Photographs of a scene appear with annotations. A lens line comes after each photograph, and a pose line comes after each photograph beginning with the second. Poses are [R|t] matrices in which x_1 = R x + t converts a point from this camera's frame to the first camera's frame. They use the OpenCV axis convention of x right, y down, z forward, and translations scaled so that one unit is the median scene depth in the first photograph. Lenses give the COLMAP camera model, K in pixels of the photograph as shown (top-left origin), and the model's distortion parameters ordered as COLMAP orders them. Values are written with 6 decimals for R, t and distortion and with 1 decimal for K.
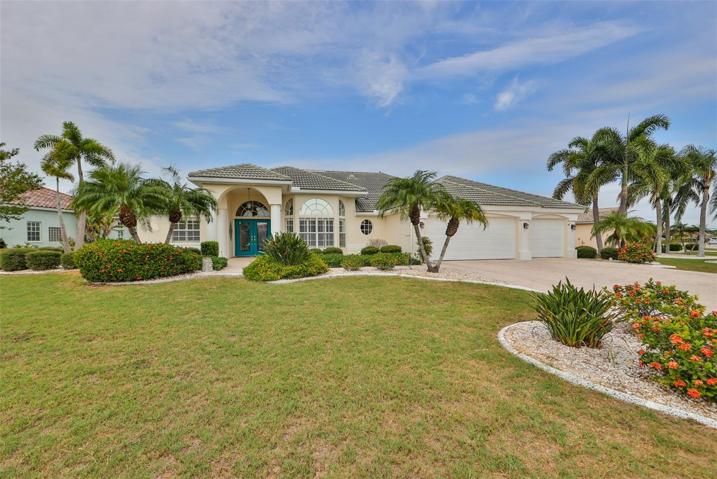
lens RADIAL K [[317.6, 0, 358.5], [0, 317.6, 239.5], [0, 0, 1]] dist [0.003277, 0.000185]
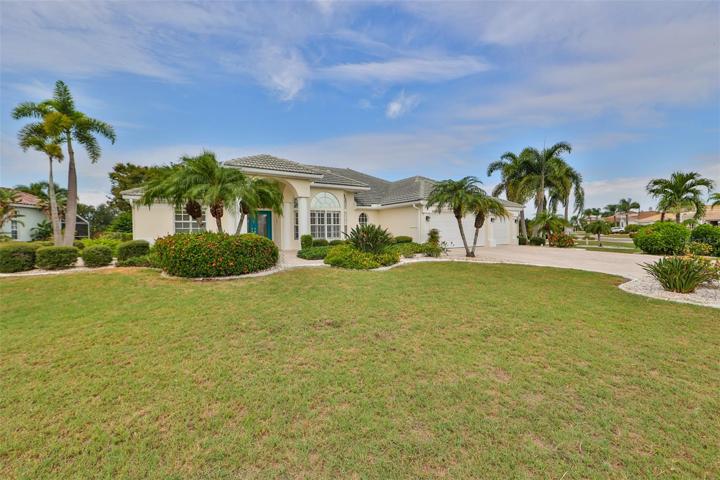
lens RADIAL K [[303.5, 0, 360.1], [0, 303.5, 234.1], [0, 0, 1]] dist [0.015136, -0.008859]
pose [[0.948803, -0.006535, 0.315800, -0.332727], [0.004037, 0.999955, 0.008565, 0.001070], [-0.315842, -0.006852, 0.948787, 0.009112]]
